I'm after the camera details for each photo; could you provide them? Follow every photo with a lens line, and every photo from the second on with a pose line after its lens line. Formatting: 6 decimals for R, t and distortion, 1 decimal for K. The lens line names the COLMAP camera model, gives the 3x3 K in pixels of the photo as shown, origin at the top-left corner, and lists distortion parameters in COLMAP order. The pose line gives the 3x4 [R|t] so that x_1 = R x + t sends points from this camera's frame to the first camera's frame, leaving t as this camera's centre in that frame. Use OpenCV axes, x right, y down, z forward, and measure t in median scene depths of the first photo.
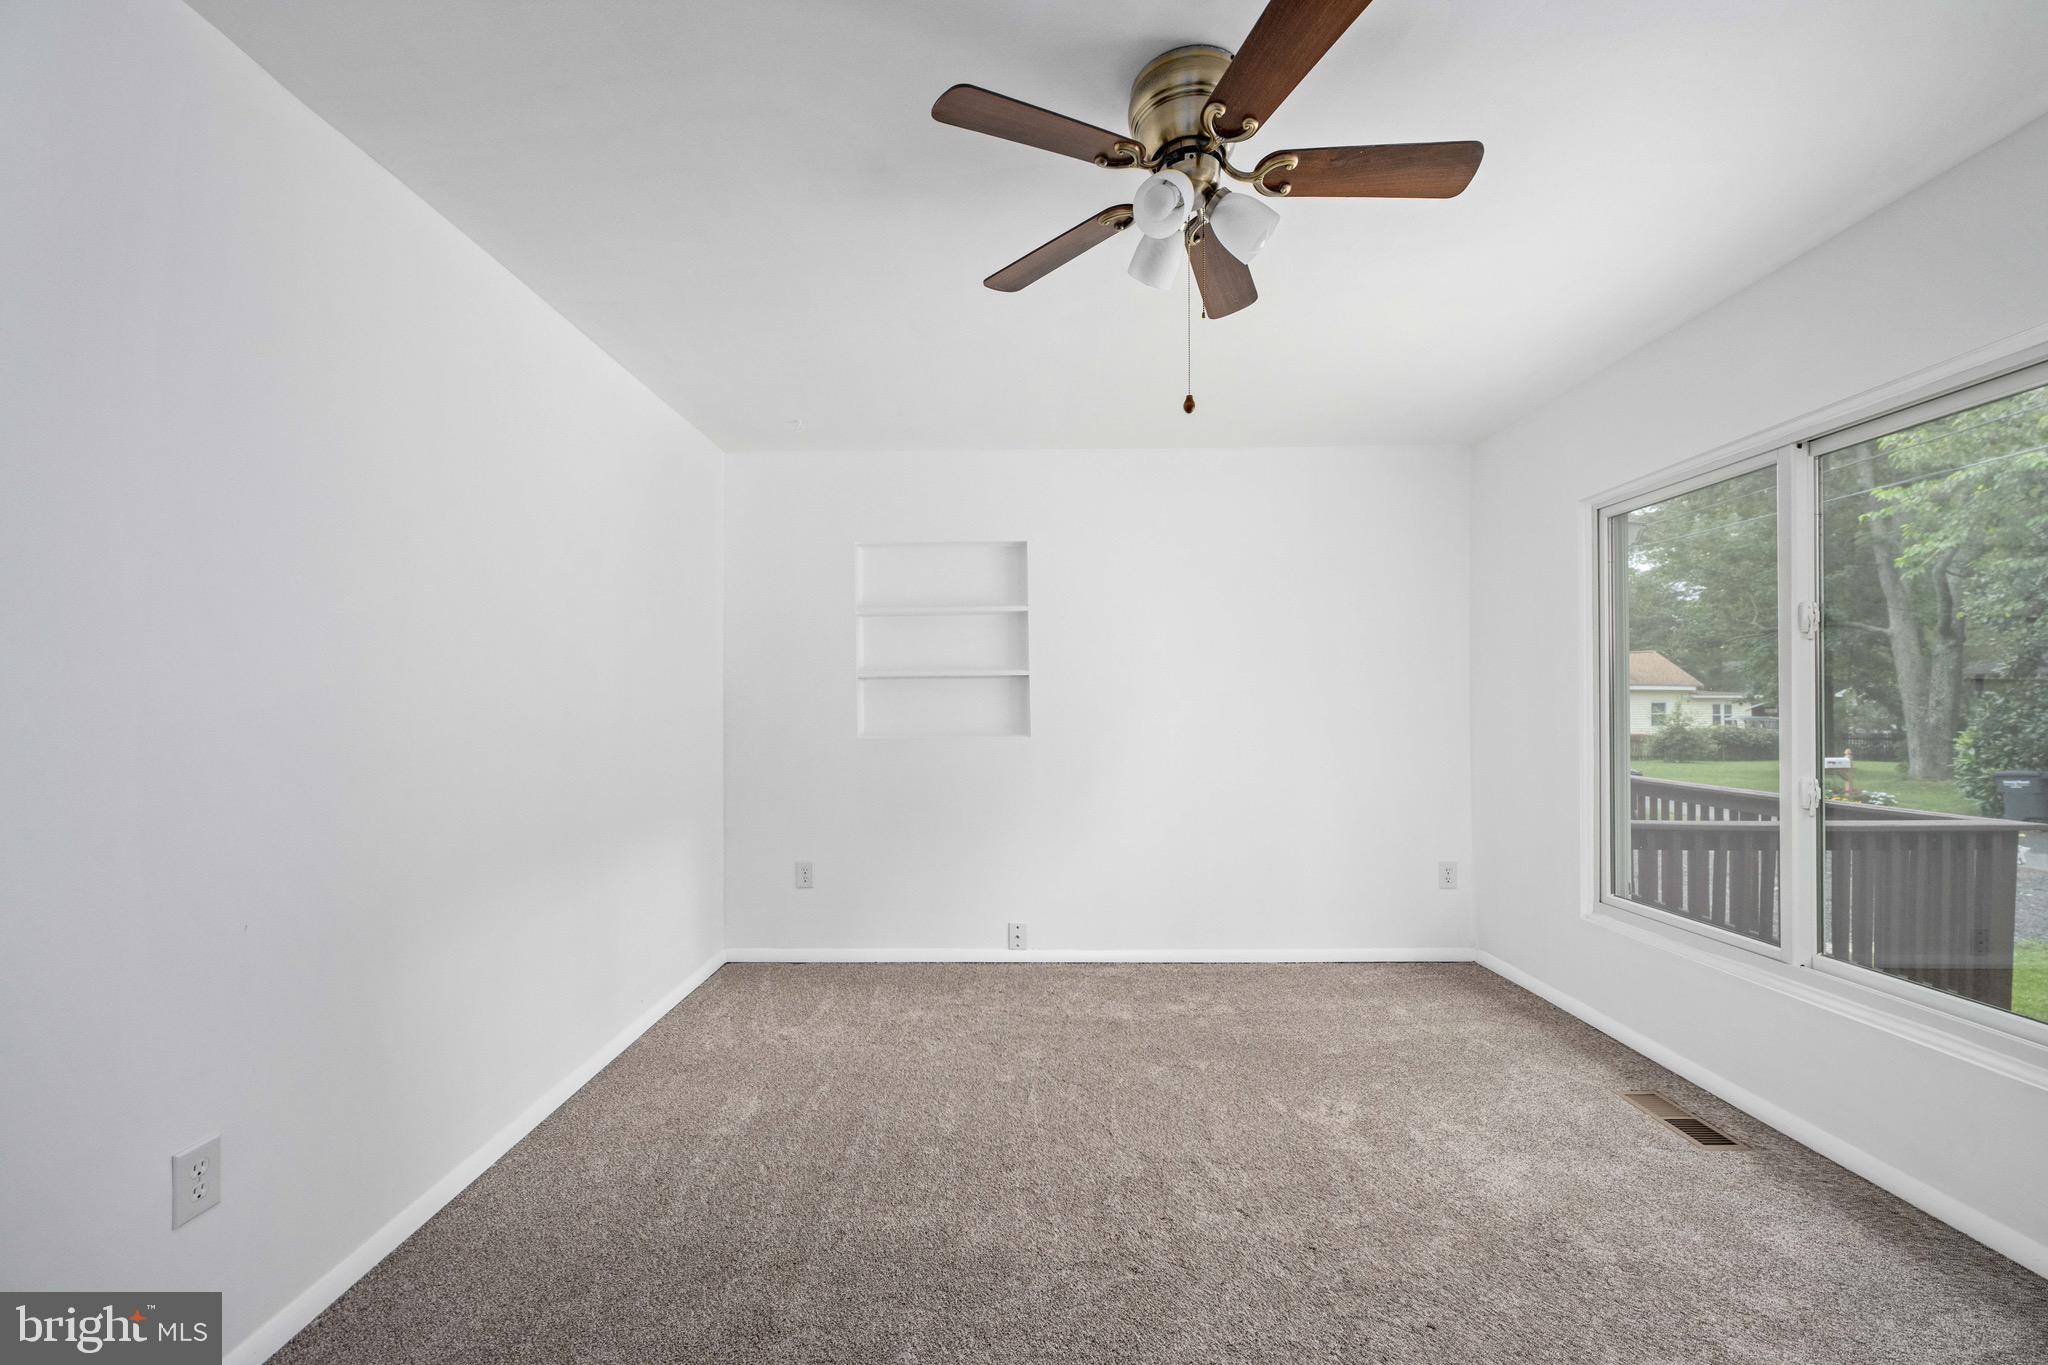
lens RADIAL K [[840.2, 0, 1021.0], [0, 840.2, 695.9], [0, 0, 1]] dist [-0.001145, 0.000746]
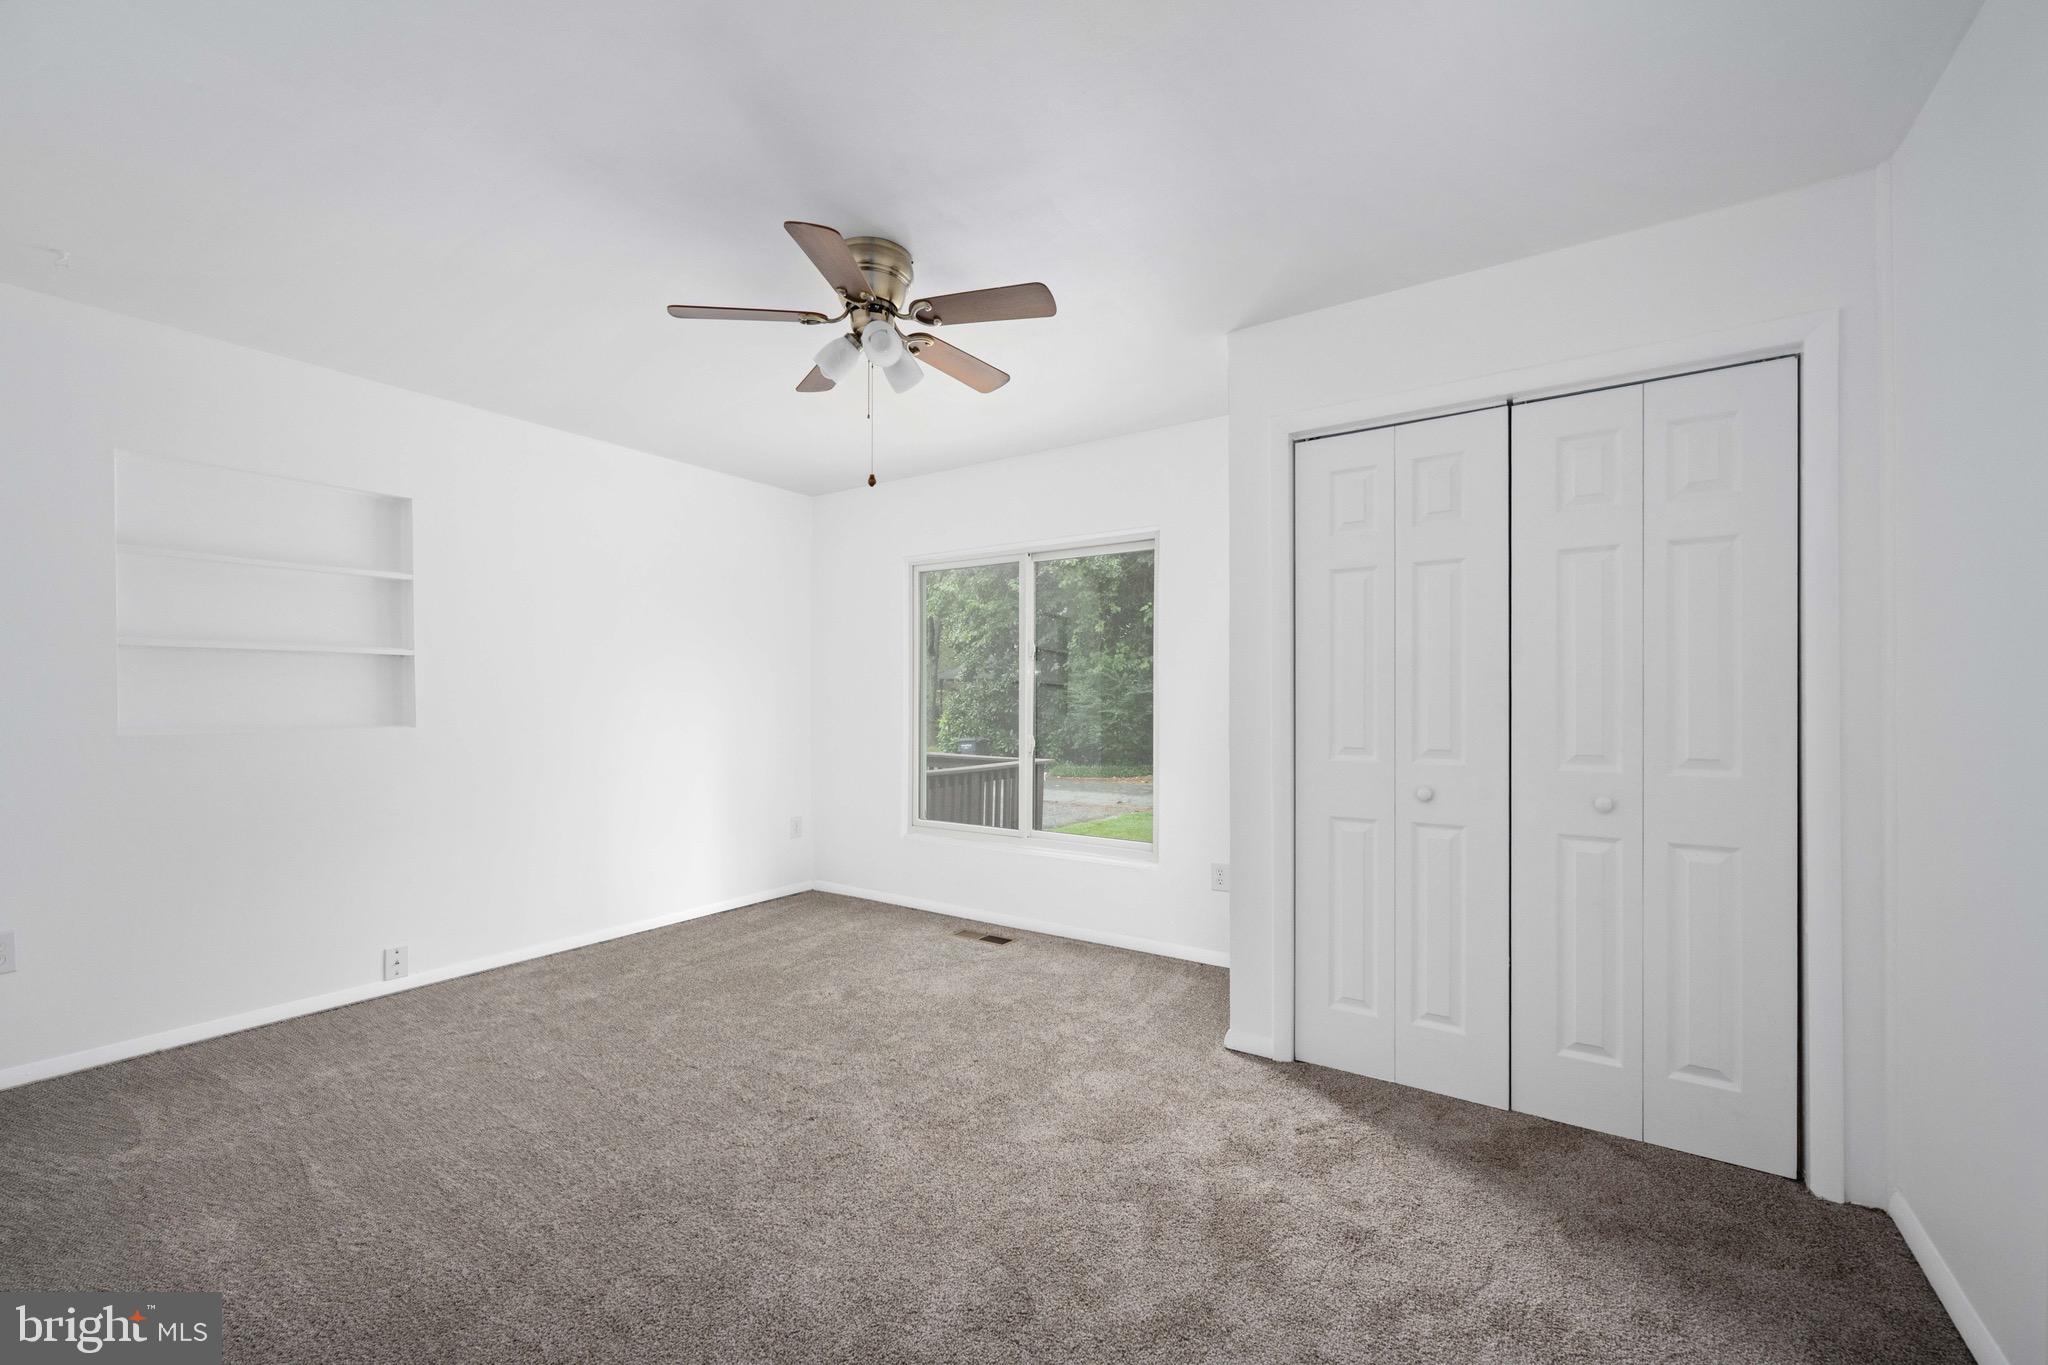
lens RADIAL K [[840.2, 0, 1042.1], [0, 840.2, 692.9], [0, 0, 1]] dist [-0.001145, 0.000746]
pose [[0.529722, 0.011242, 0.848097, -0.448734], [-0.016541, 0.999859, -0.002922, 0.006382], [-0.848010, -0.012480, 0.529833, -0.002296]]
